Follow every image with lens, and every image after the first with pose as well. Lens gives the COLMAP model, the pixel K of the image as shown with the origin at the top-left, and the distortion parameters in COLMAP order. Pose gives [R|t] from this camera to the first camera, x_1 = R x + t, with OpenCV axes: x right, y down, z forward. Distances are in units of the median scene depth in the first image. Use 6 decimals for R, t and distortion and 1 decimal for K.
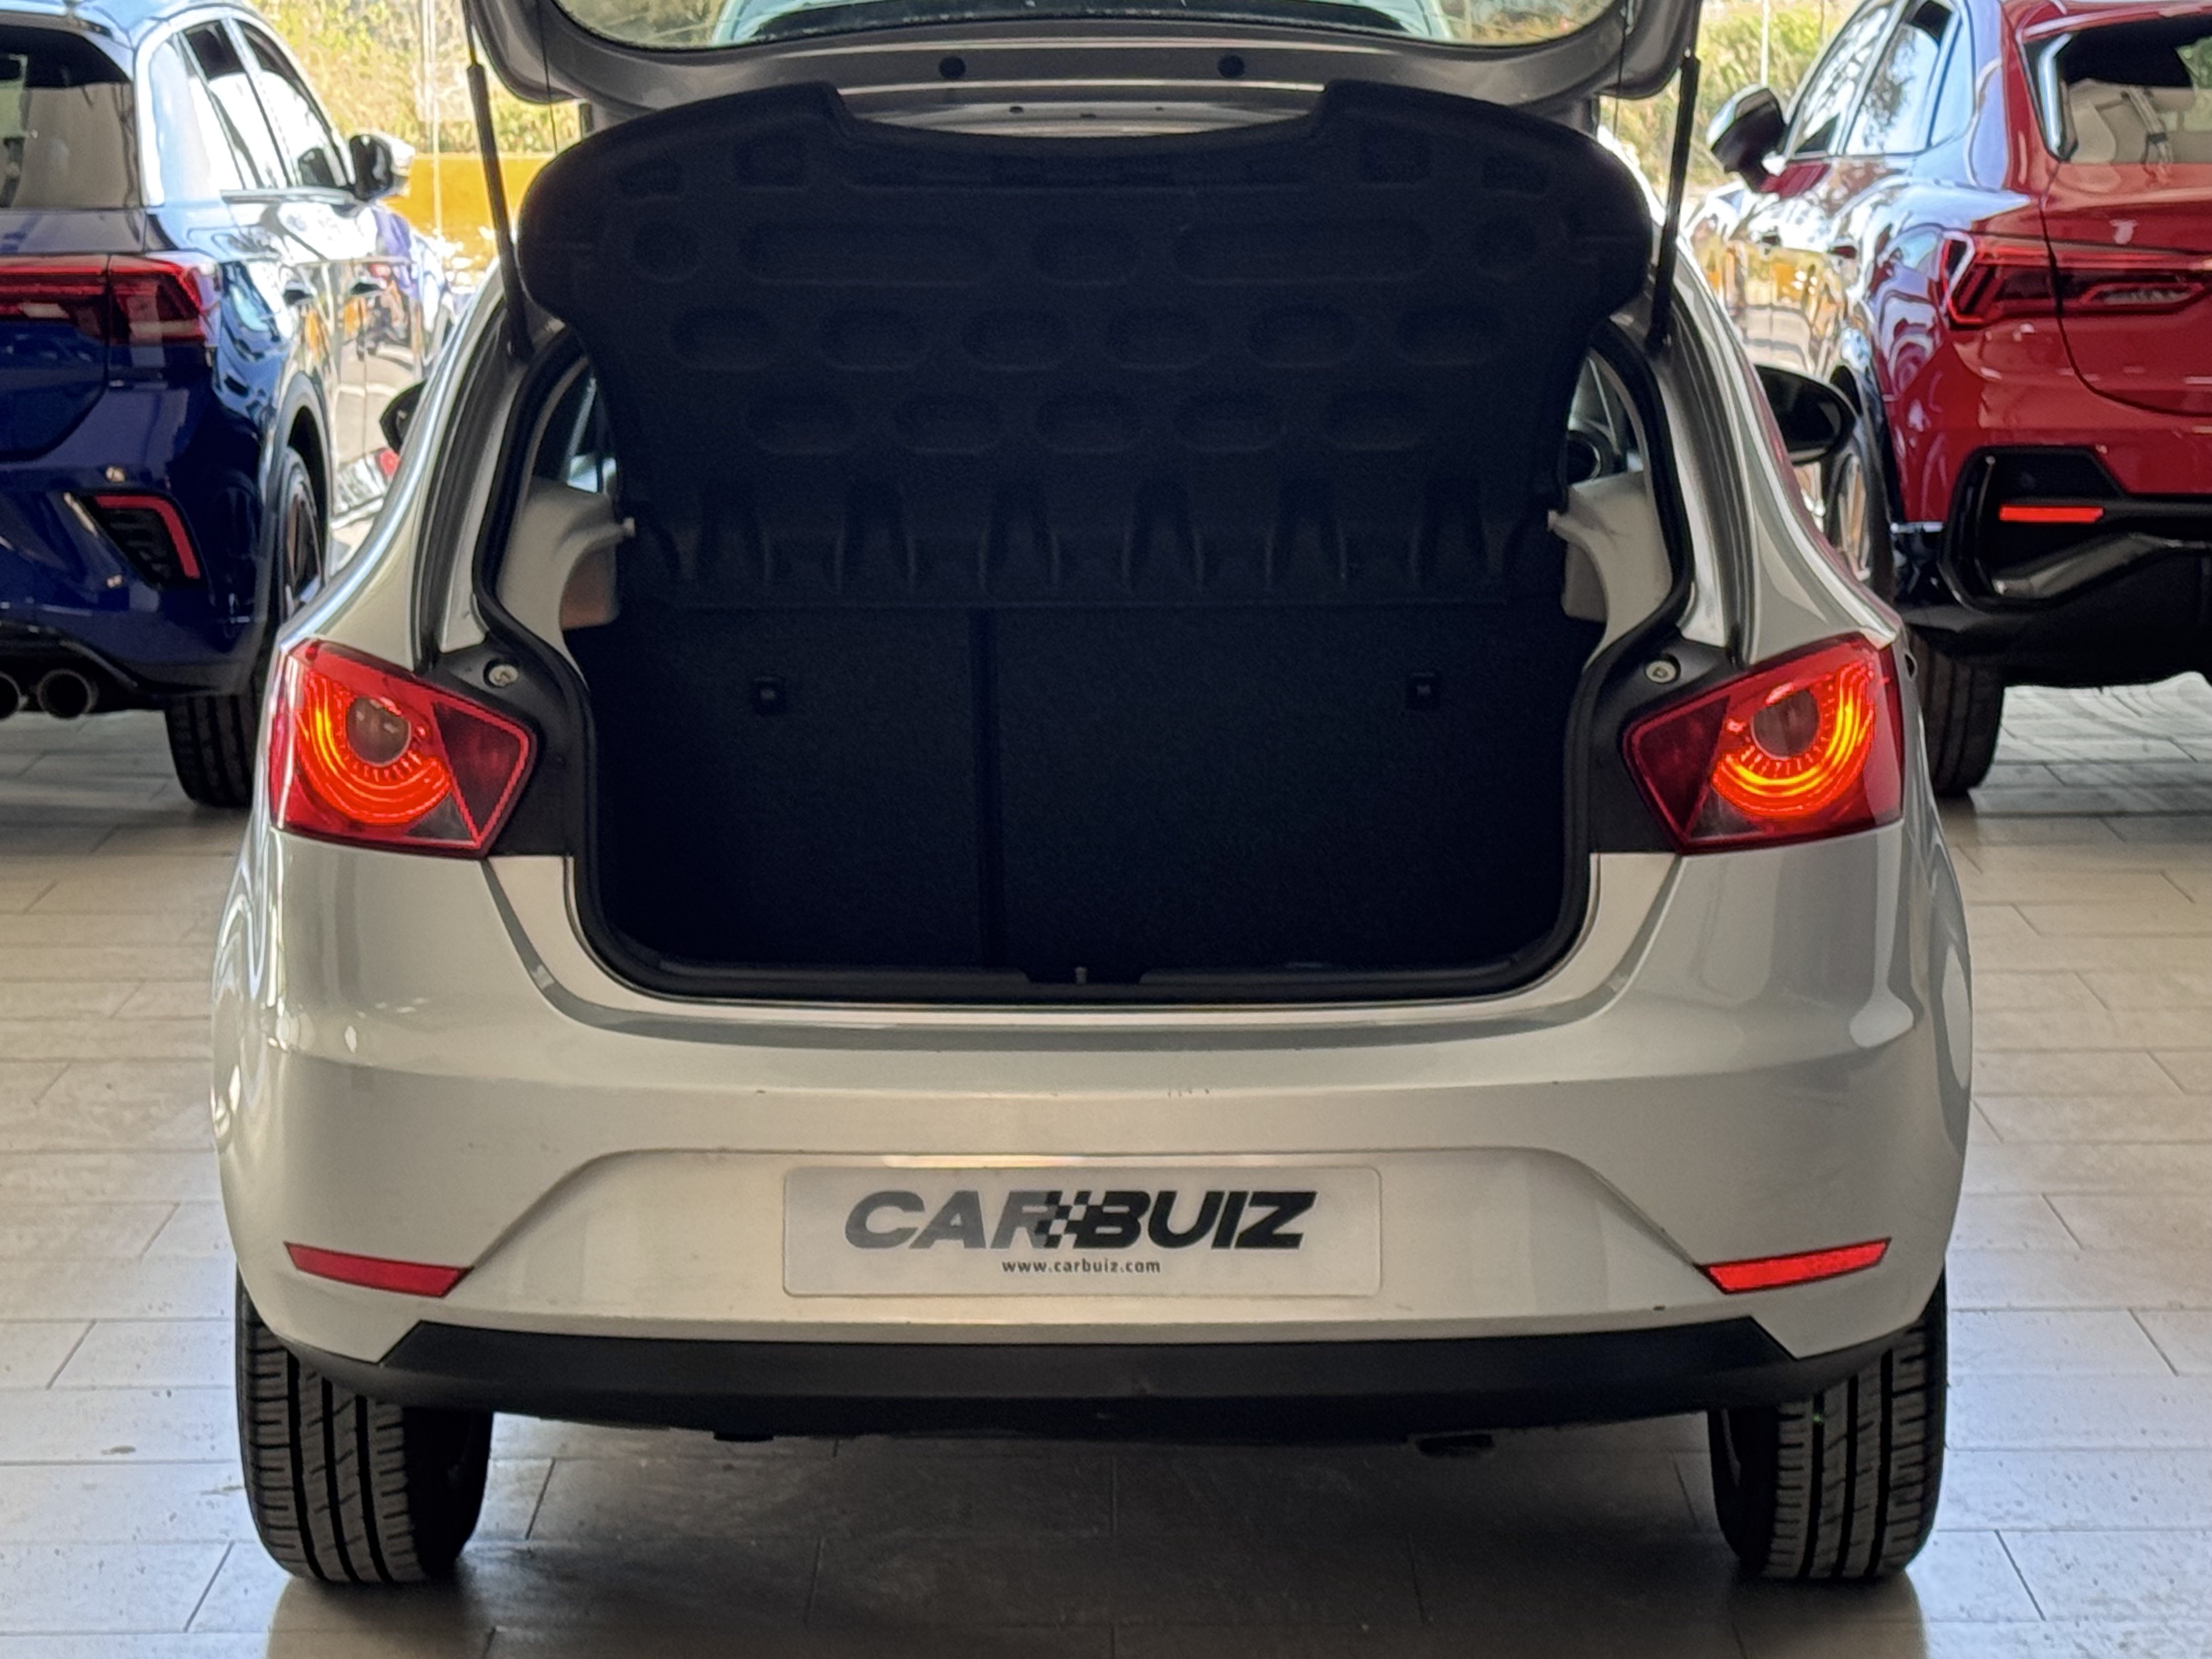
lens RADIAL K [[5556.9, 0, 1116.4], [0, 5556.9, 789.8], [0, 0, 1]] dist [0.168537, 0.000000]
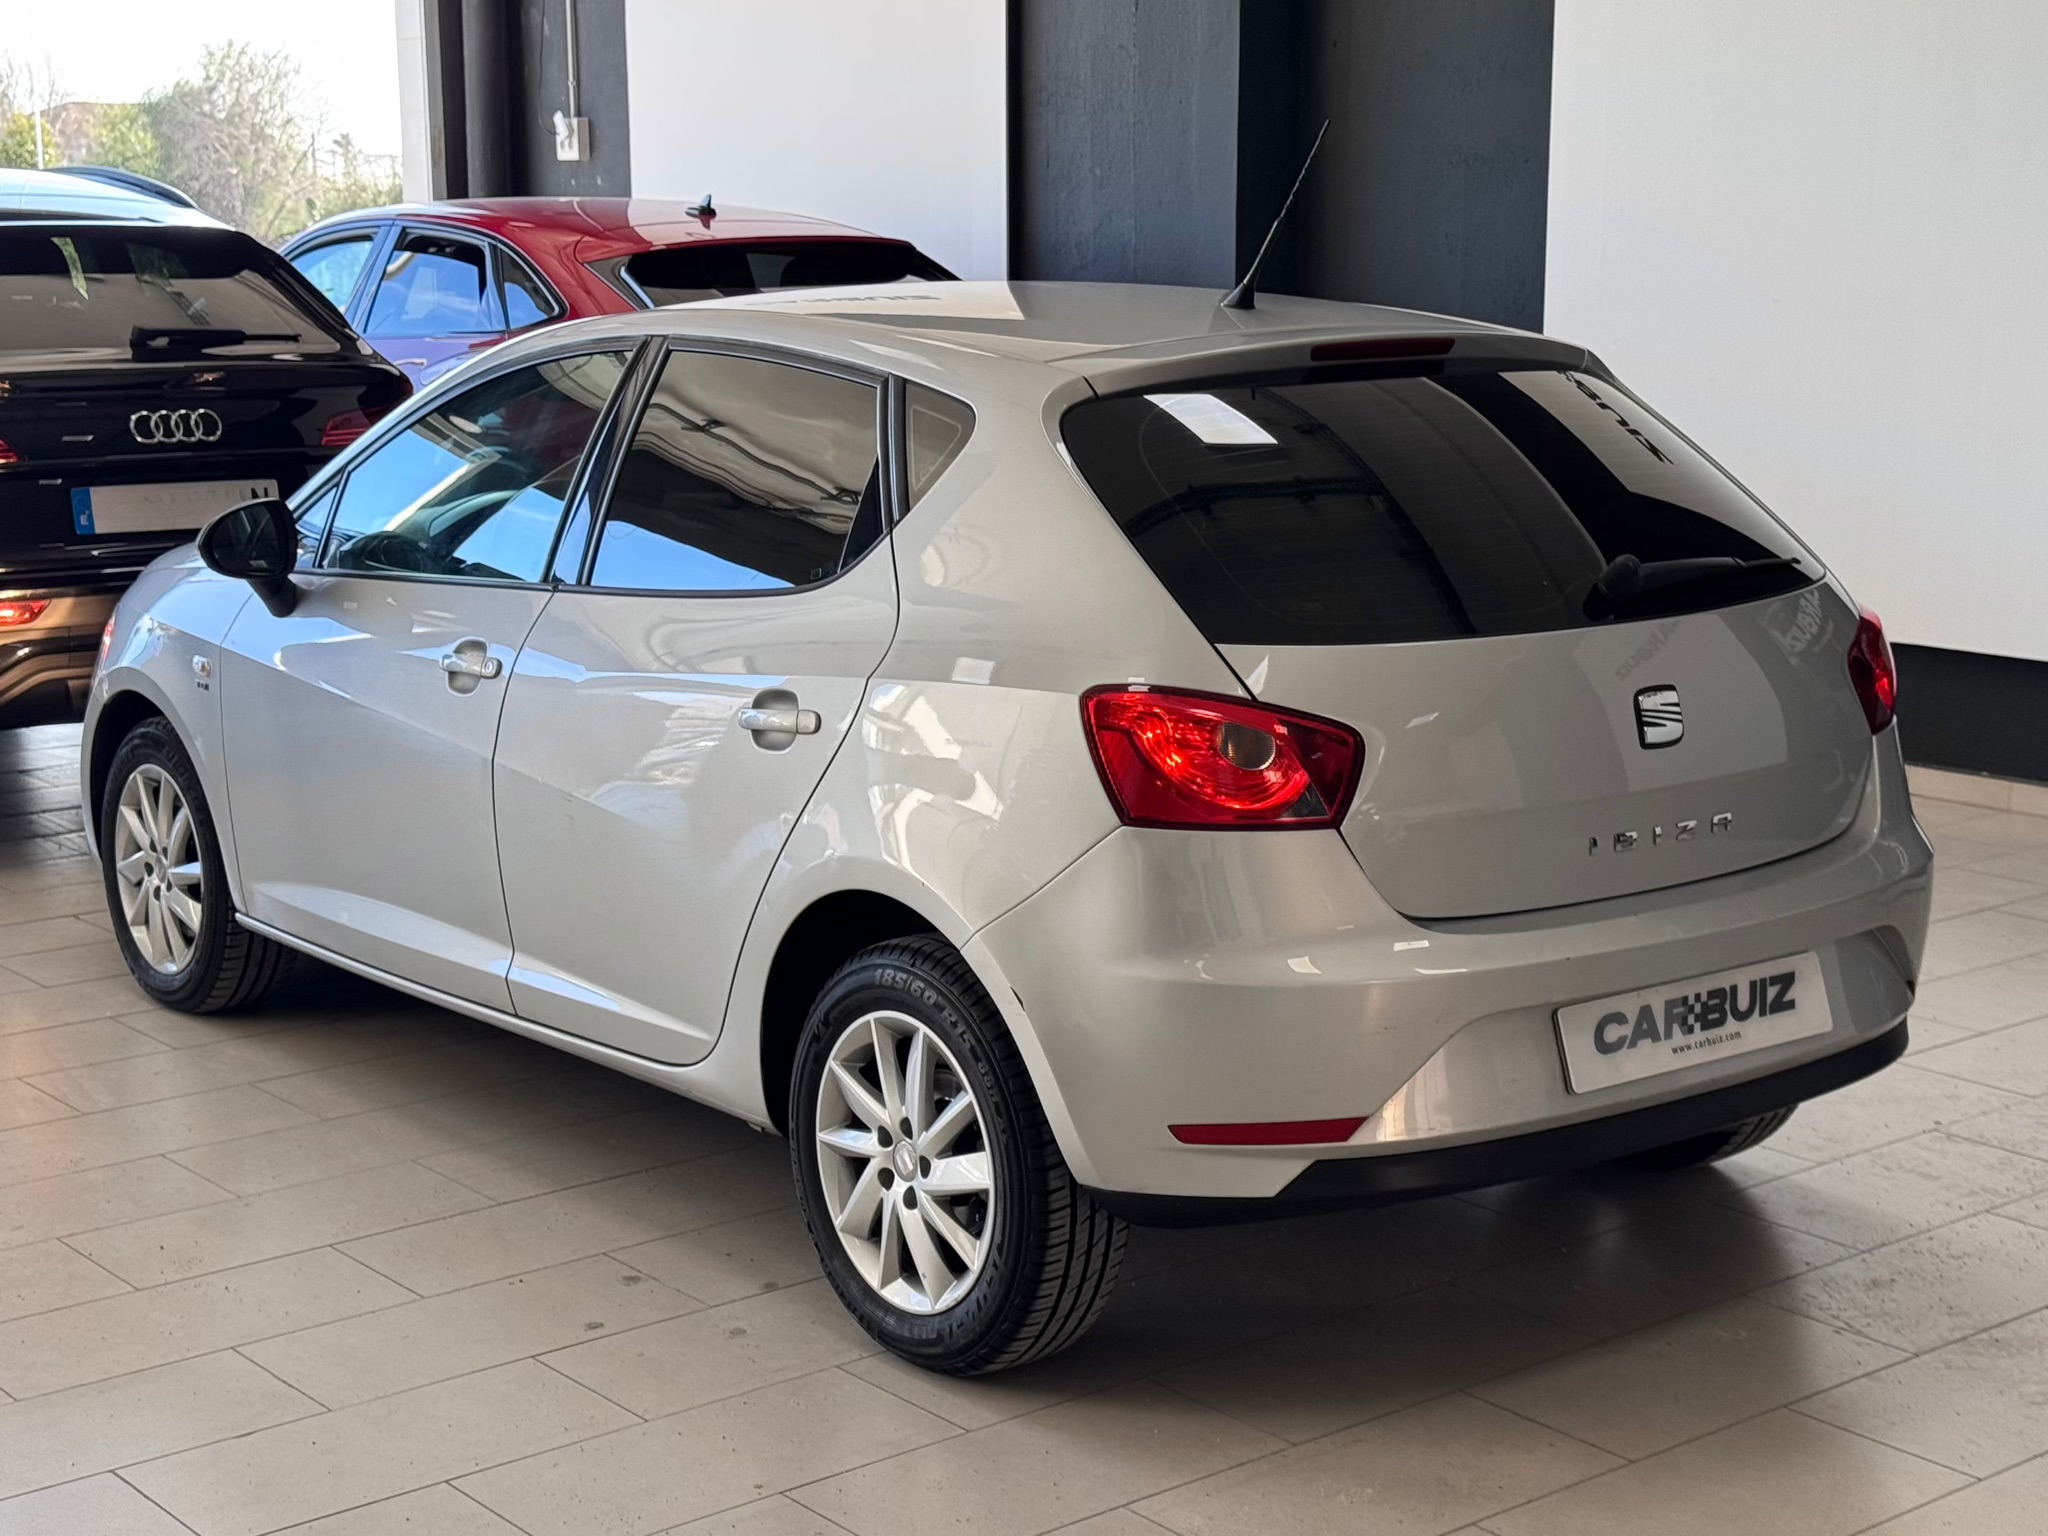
lens RADIAL K [[3096.3, 0, 1015.2], [0, 3096.3, 763.3], [0, 0, 1]] dist [0.151335, 0.000000]
pose [[0.774334, -0.110048, 0.623135, -0.497031], [0.096572, 0.993777, 0.055501, -0.041076], [-0.625365, 0.017201, 0.780143, 0.330987]]
